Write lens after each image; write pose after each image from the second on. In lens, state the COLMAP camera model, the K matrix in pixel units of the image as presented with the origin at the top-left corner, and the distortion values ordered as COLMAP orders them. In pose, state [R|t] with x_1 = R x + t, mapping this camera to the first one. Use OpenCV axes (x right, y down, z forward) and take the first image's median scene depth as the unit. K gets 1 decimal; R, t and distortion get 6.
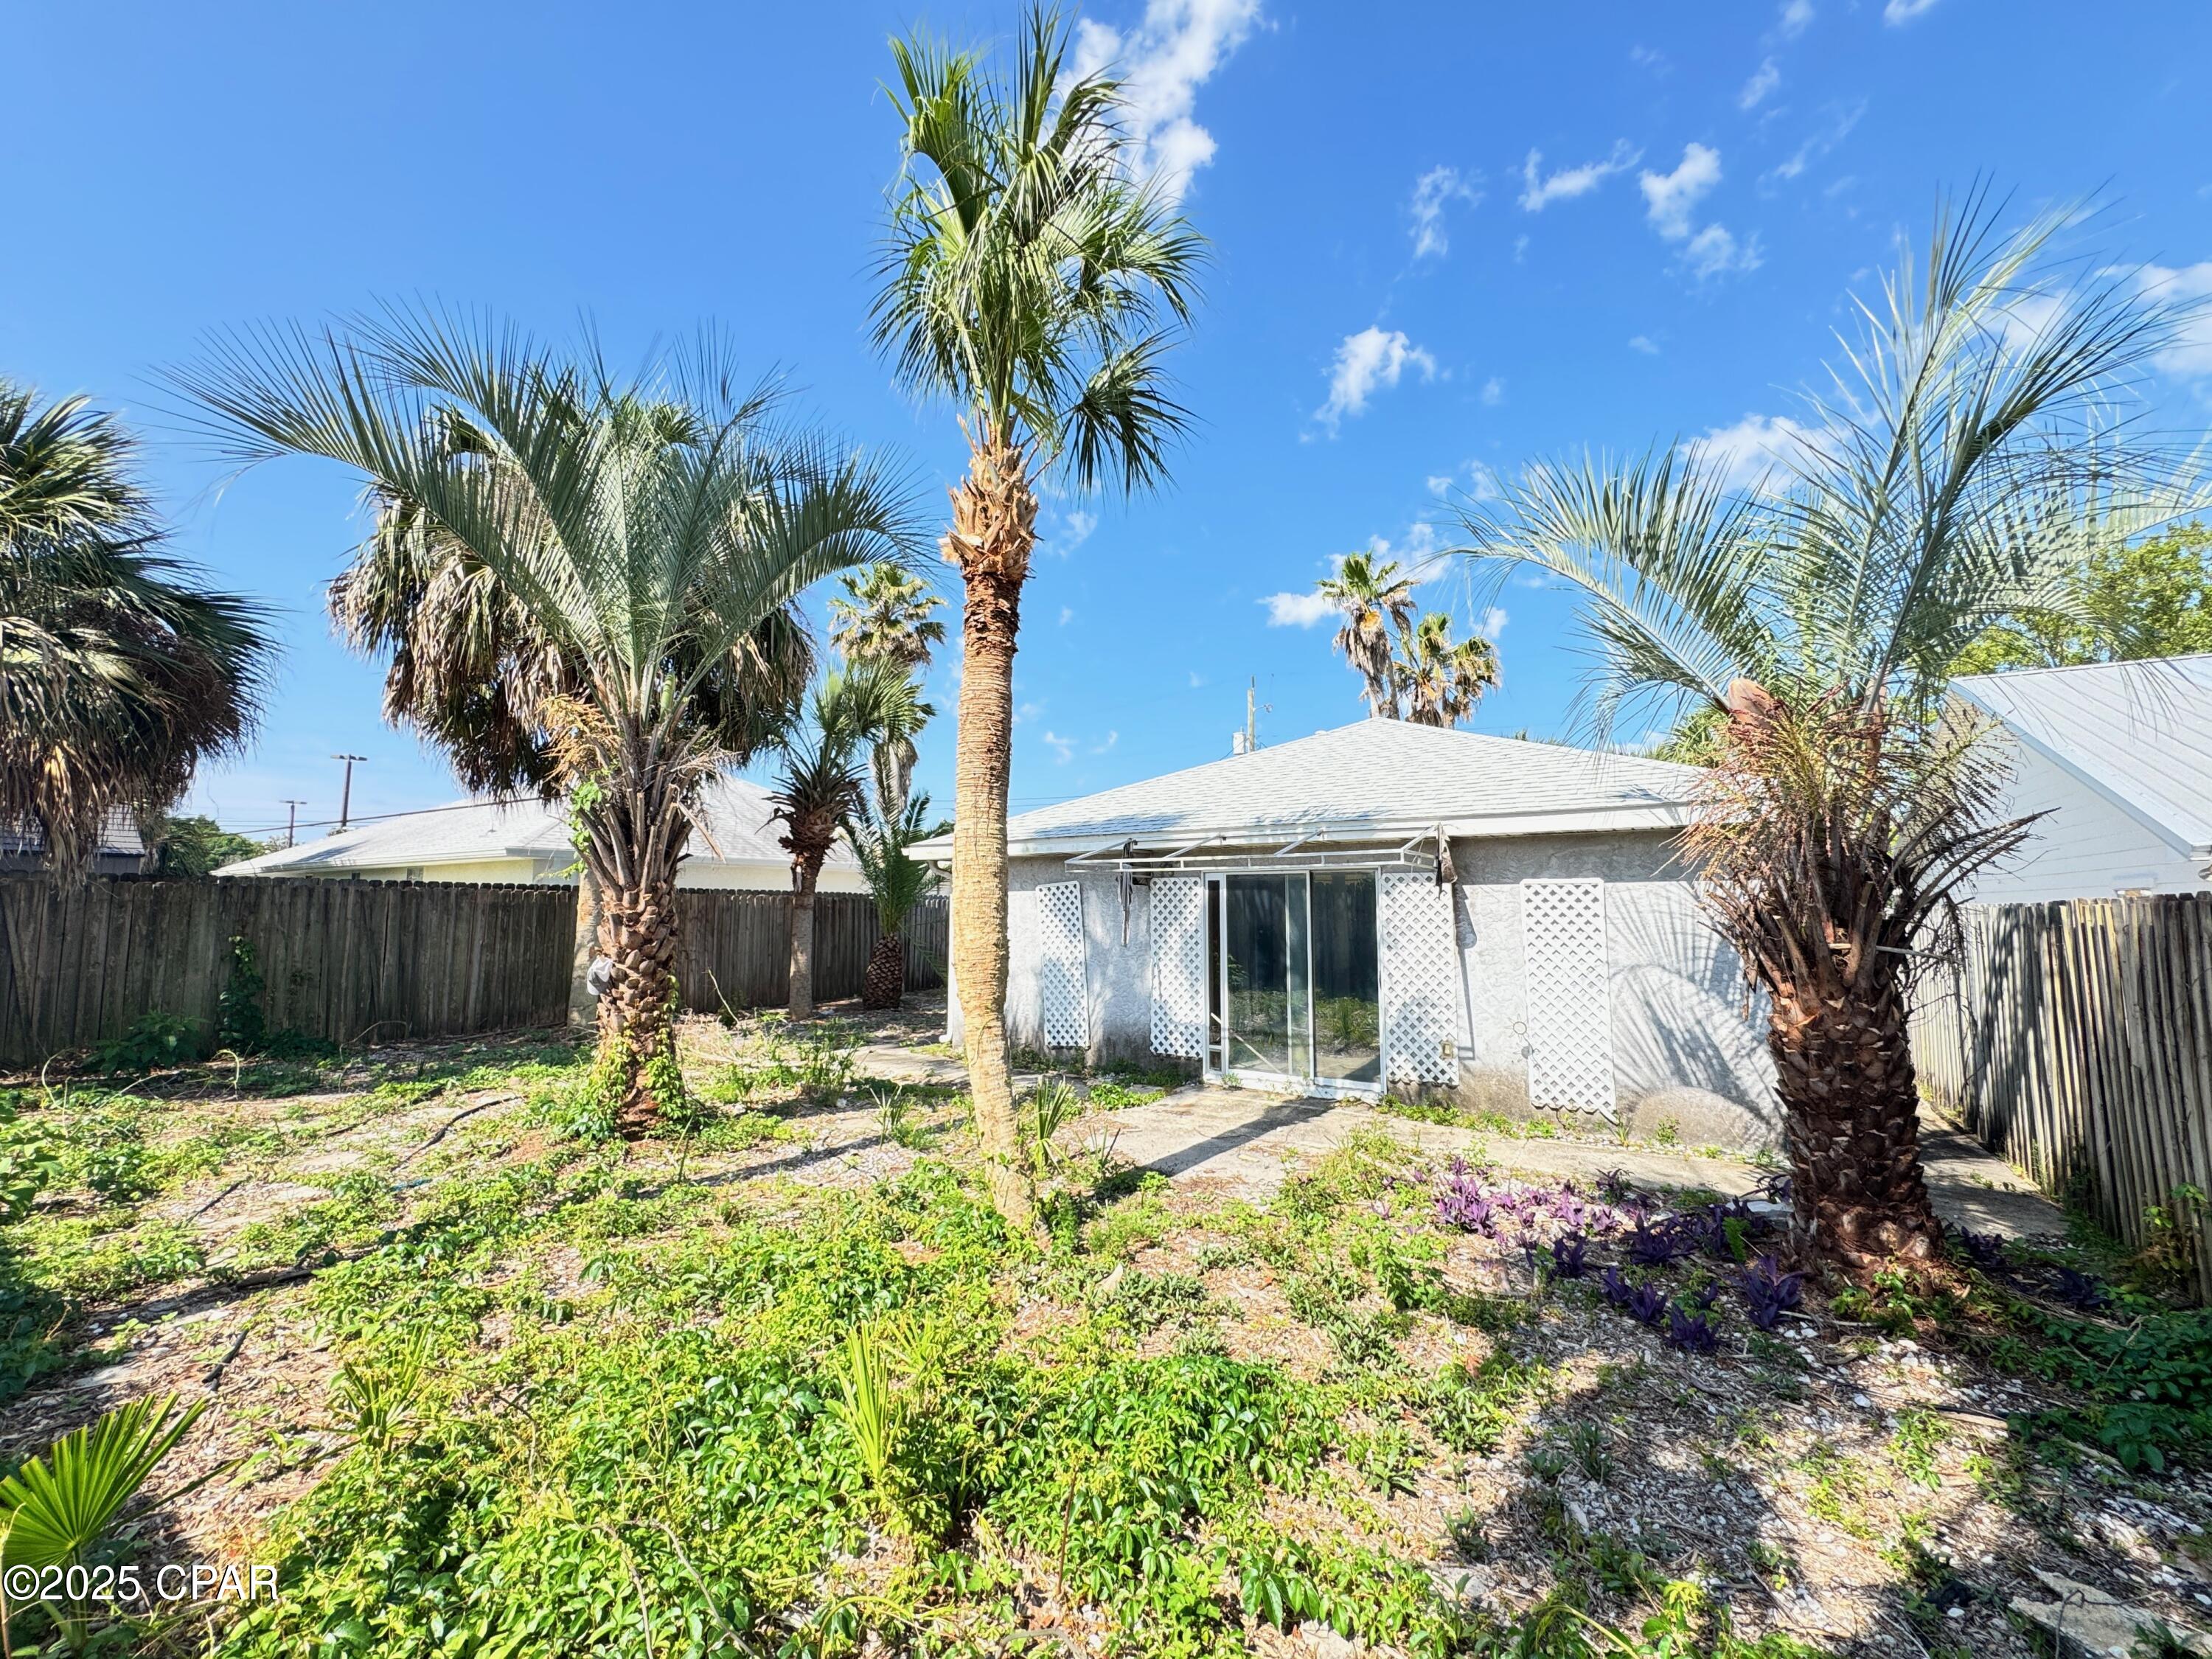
lens RADIAL K [[881.6, 0, 1112.8], [0, 881.6, 828.9], [0, 0, 1]] dist [-0.001496, -0.000083]
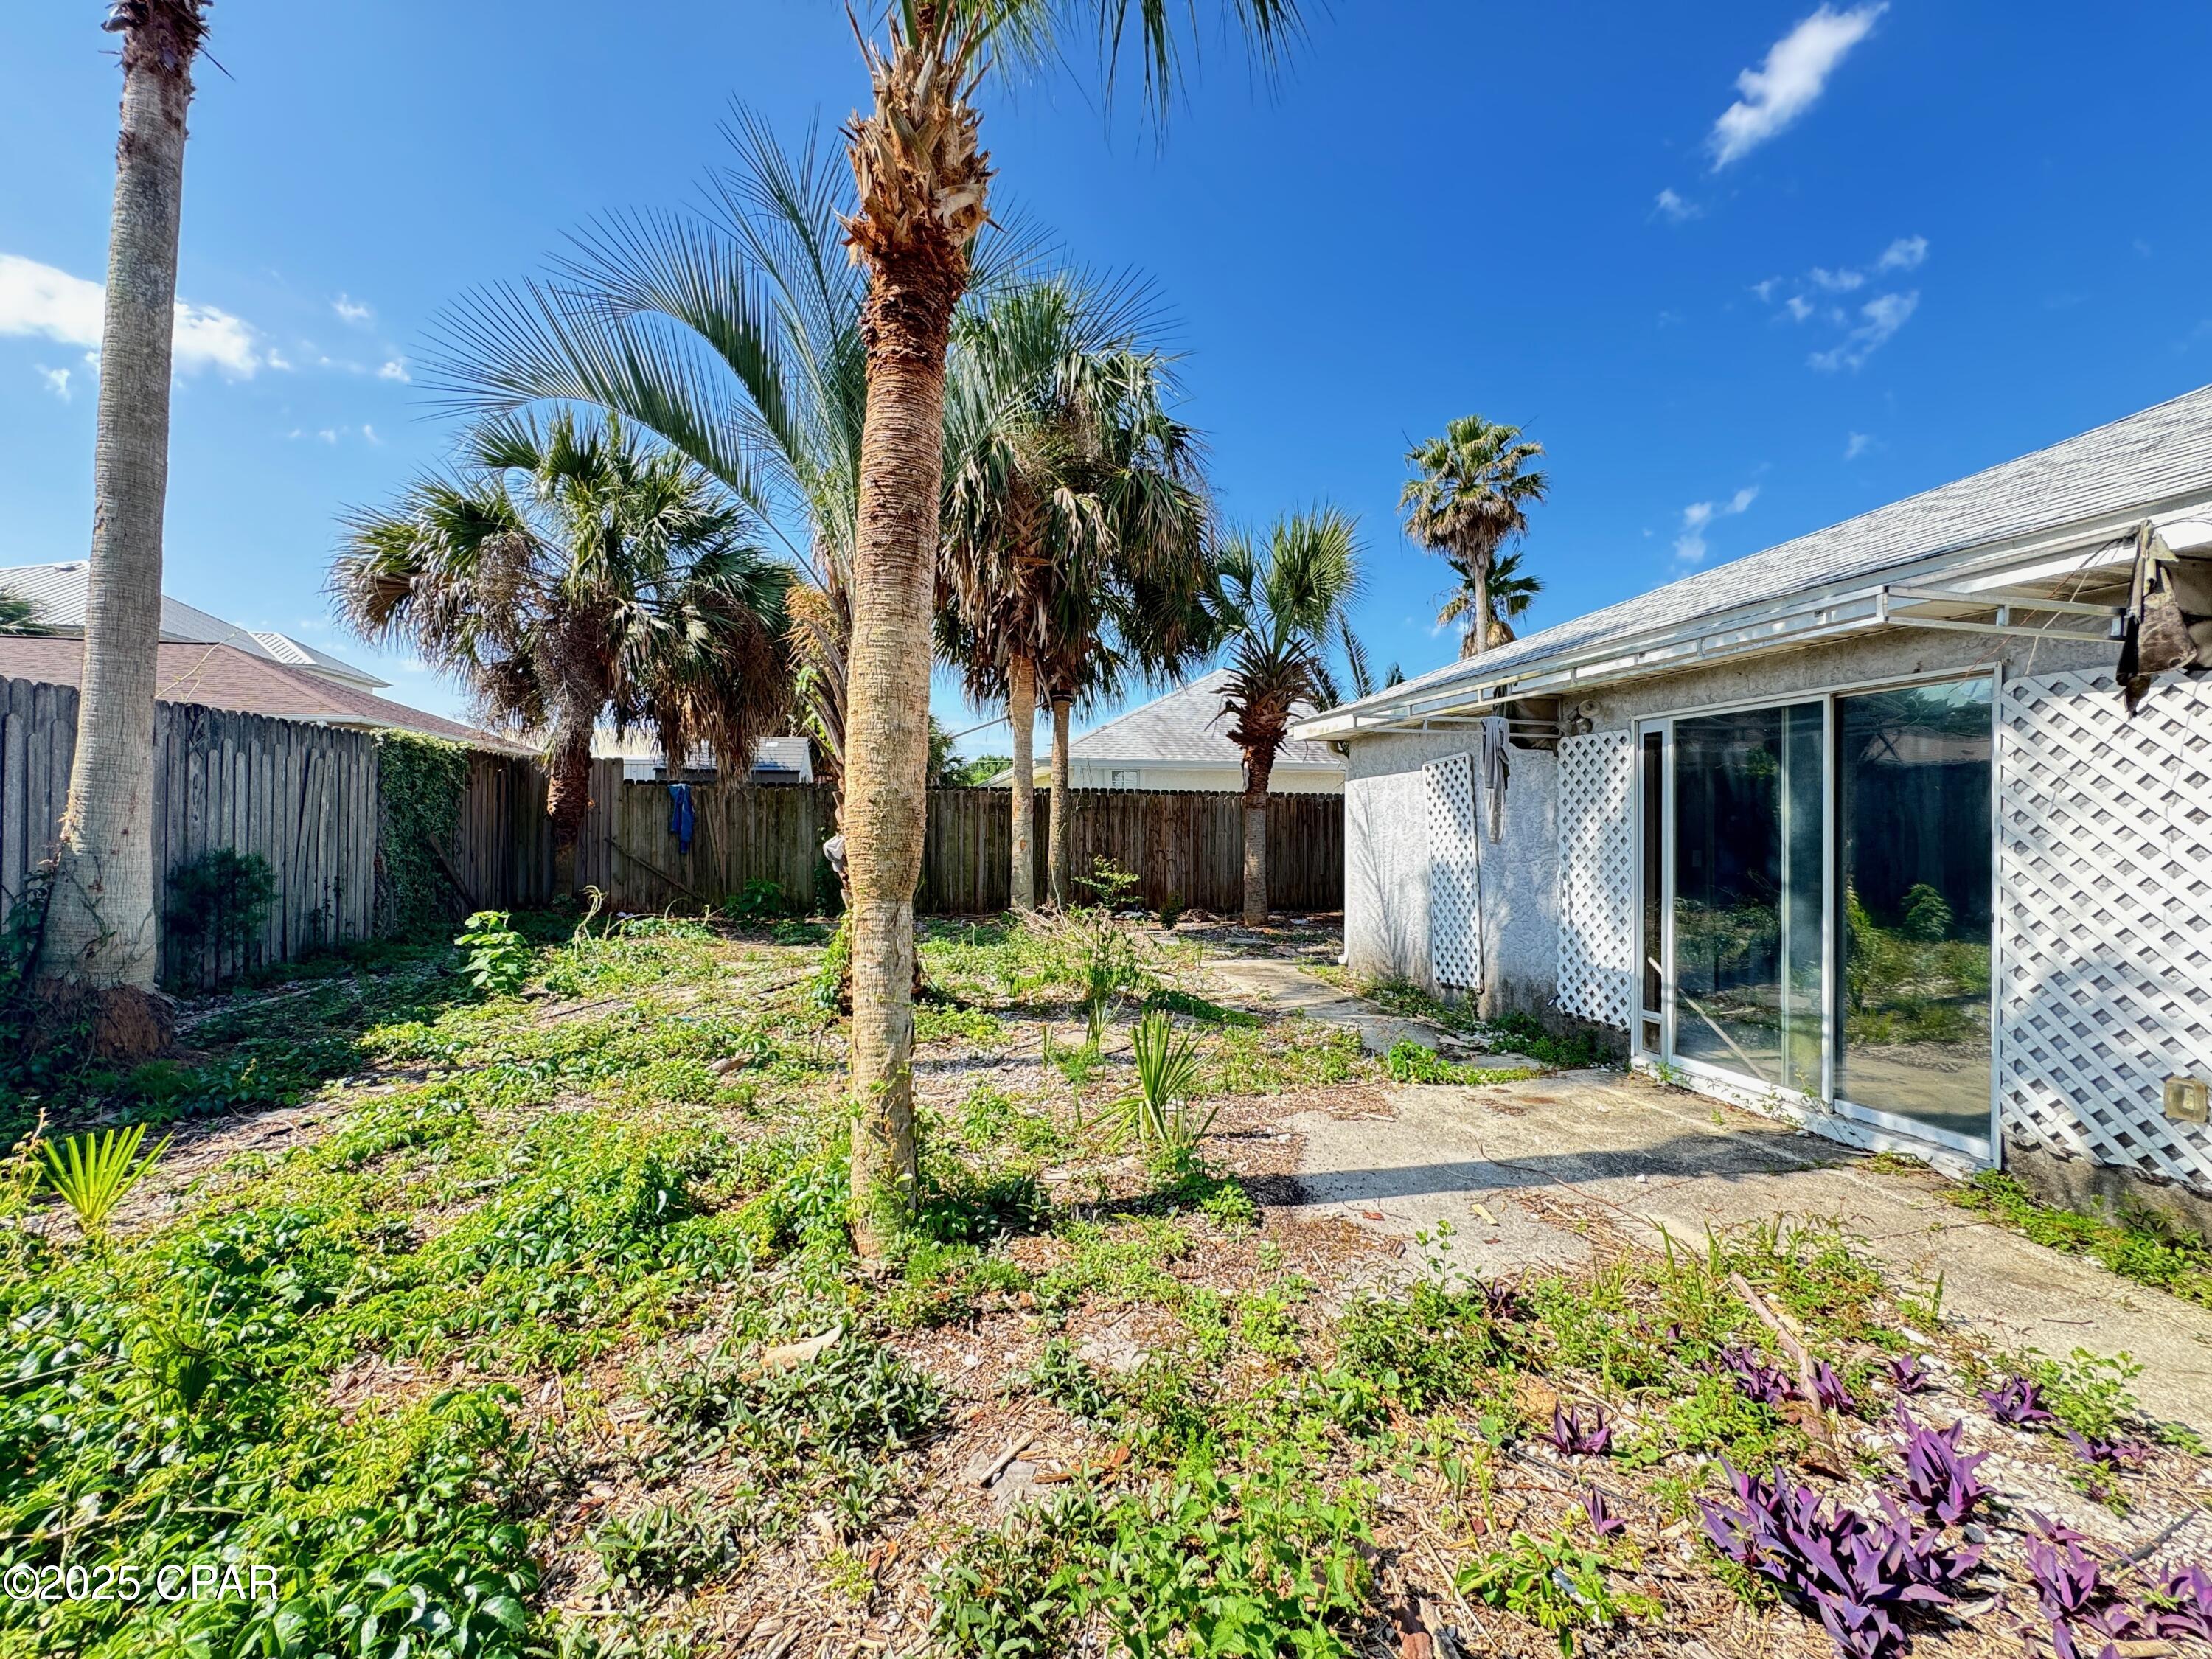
lens RADIAL K [[881.6, 0, 1103.9], [0, 881.6, 830.1], [0, 0, 1]] dist [-0.001496, -0.000083]
pose [[0.732468, 0.003620, -0.680792, 0.248147], [0.059042, 0.995880, 0.068819, 0.062170], [0.678237, -0.090603, 0.729237, 0.331523]]
